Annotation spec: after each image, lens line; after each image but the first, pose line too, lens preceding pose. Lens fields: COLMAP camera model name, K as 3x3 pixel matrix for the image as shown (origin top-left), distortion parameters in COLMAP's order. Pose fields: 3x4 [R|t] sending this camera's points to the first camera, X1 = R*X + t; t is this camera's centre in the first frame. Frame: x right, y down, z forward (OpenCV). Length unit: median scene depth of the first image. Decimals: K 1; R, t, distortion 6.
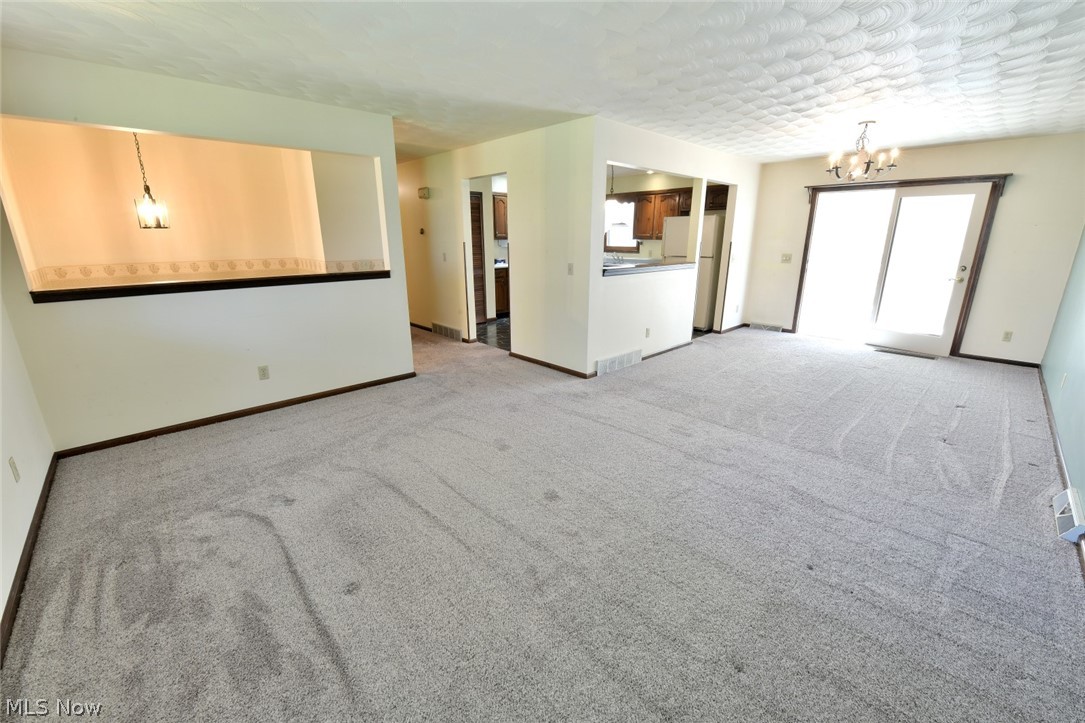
lens RADIAL K [[435.1, 0, 542.5], [0, 435.1, 361.5], [0, 0, 1]] dist [-0.001370, -0.000162]
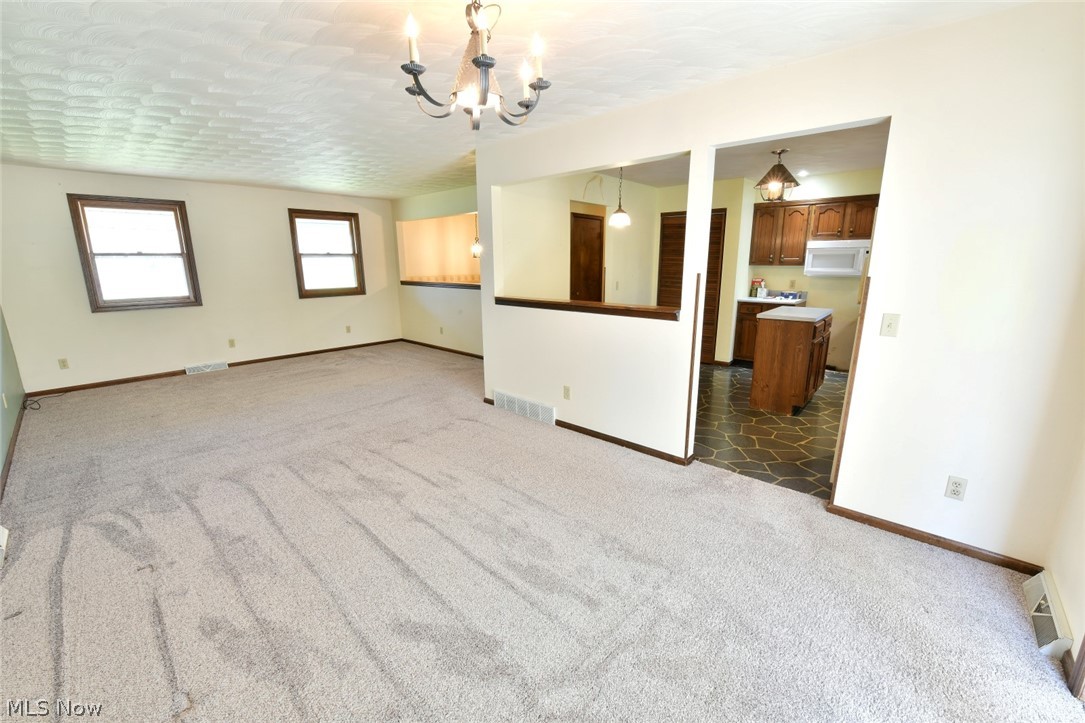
lens RADIAL K [[435.1, 0, 542.5], [0, 435.1, 361.5], [0, 0, 1]] dist [-0.001370, -0.000162]
pose [[0.076799, 0.230014, -0.970152, 1.127521], [-0.269990, 0.941470, 0.201840, -0.304536], [0.959795, 0.246431, 0.134406, 1.016464]]
